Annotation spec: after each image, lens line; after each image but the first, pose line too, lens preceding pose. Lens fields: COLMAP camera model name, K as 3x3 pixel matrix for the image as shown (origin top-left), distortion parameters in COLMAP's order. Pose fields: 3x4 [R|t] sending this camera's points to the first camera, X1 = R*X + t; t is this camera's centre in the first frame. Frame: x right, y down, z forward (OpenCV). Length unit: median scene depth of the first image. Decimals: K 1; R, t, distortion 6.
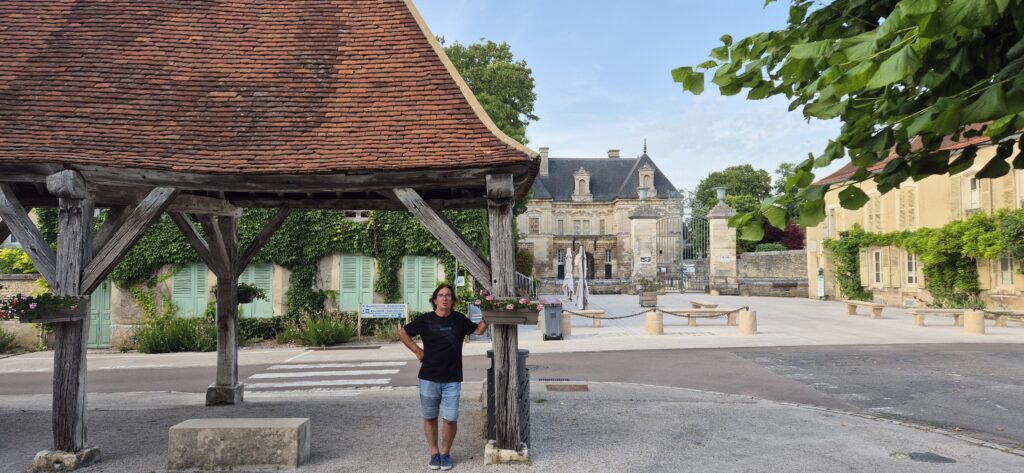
lens RADIAL K [[695.7, 0, 509.4], [0, 695.7, 237.9], [0, 0, 1]] dist [0.009241, 0.001214]
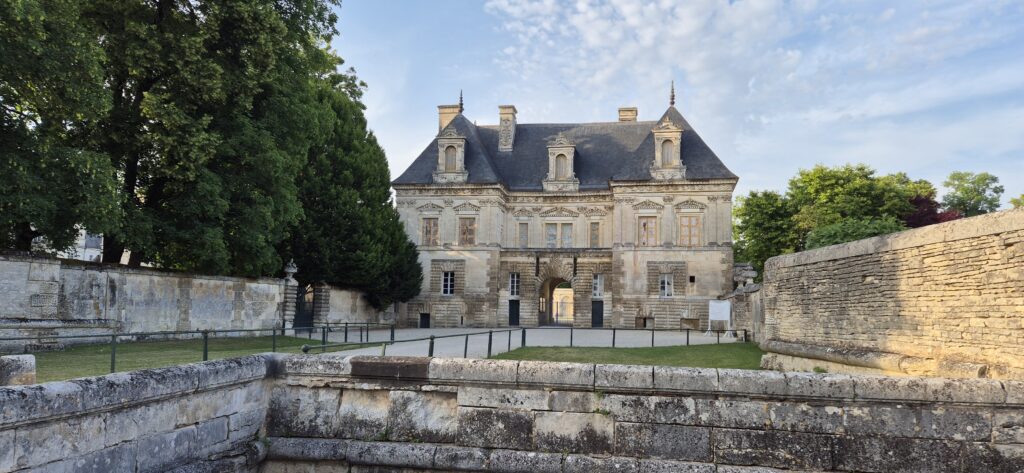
lens RADIAL K [[695.7, 0, 509.7], [0, 695.7, 238.6], [0, 0, 1]] dist [0.009241, 0.001214]
pose [[0.979823, 0.002532, -0.199852, 0.179690], [-0.013804, 0.998389, -0.055028, 0.019666], [0.199391, 0.056677, 0.978280, 0.426690]]
